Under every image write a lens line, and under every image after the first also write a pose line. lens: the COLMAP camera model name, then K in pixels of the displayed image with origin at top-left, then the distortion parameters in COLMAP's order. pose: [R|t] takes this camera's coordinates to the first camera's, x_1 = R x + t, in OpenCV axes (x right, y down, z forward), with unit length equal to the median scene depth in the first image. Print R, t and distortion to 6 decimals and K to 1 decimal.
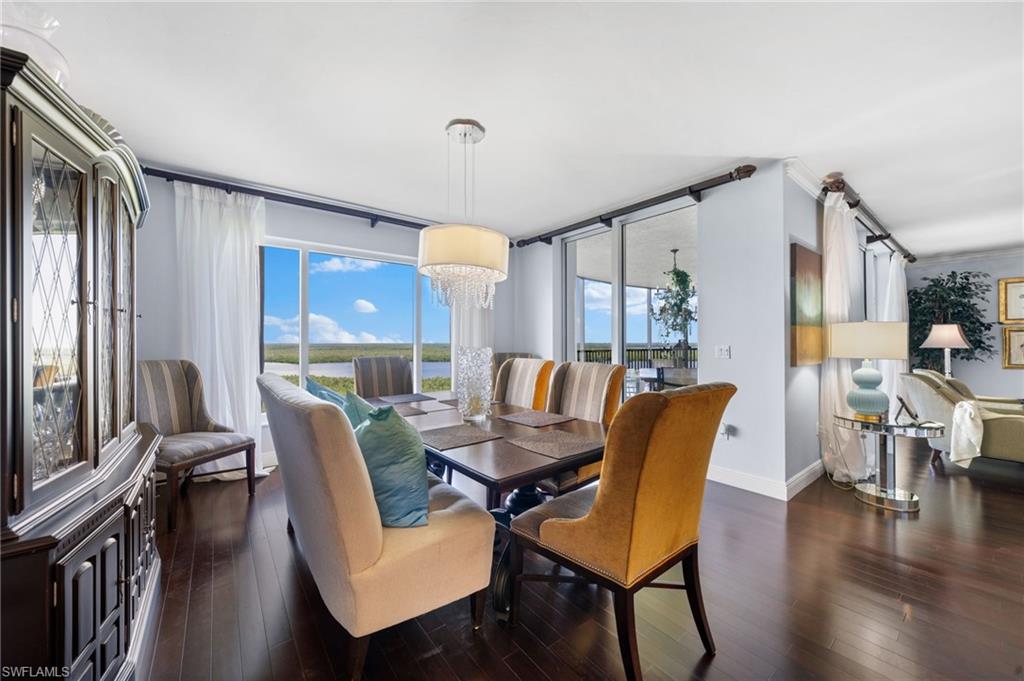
lens RADIAL K [[388.5, 0, 515.7], [0, 388.5, 339.9], [0, 0, 1]] dist [0.001663, 0.000030]
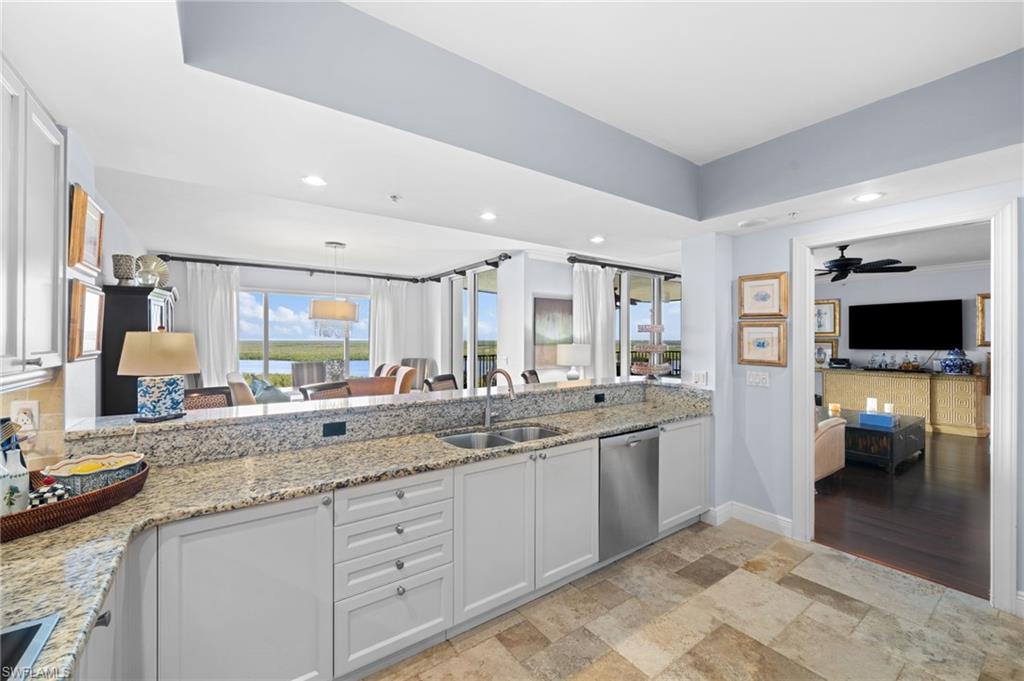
lens RADIAL K [[394.3, 0, 509.8], [0, 394.3, 340.6], [0, 0, 1]] dist [0.000863, -0.000349]
pose [[0.998834, 0.008302, -0.047566, 0.627274], [-0.008007, 0.999948, 0.006372, -0.061800], [0.047616, -0.005984, 0.998848, -0.671697]]
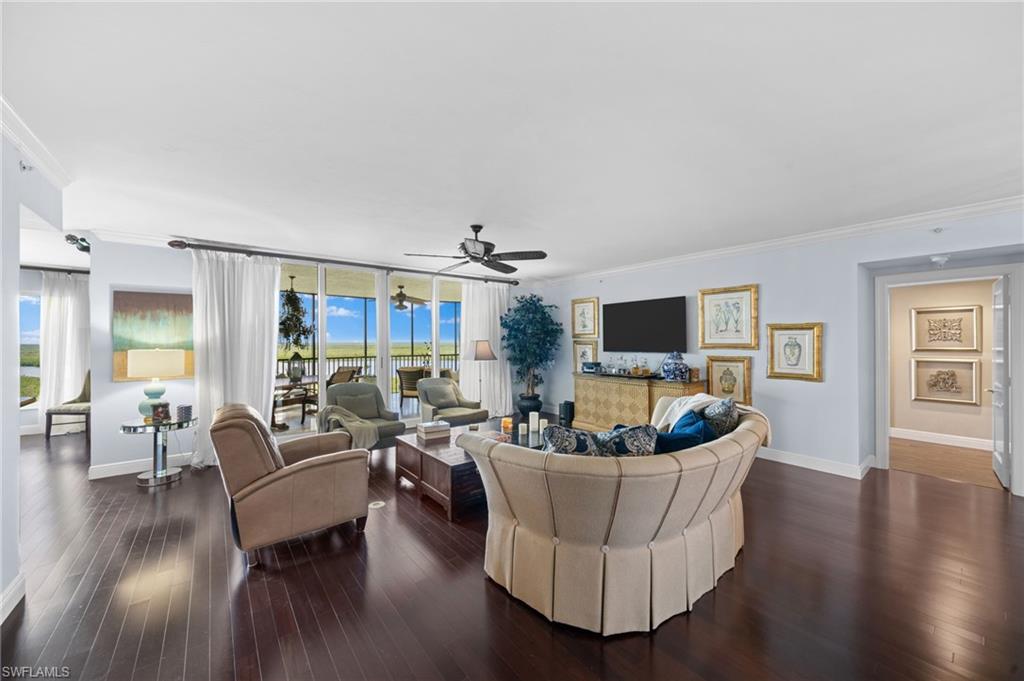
lens RADIAL K [[394.3, 0, 502.9], [0, 394.3, 340.1], [0, 0, 1]] dist [0.000863, -0.000349]
pose [[0.999904, 0.003994, 0.013278, 1.864869], [-0.003987, 0.999992, -0.000529, -0.073318], [-0.013280, 0.000476, 0.999912, -0.358397]]
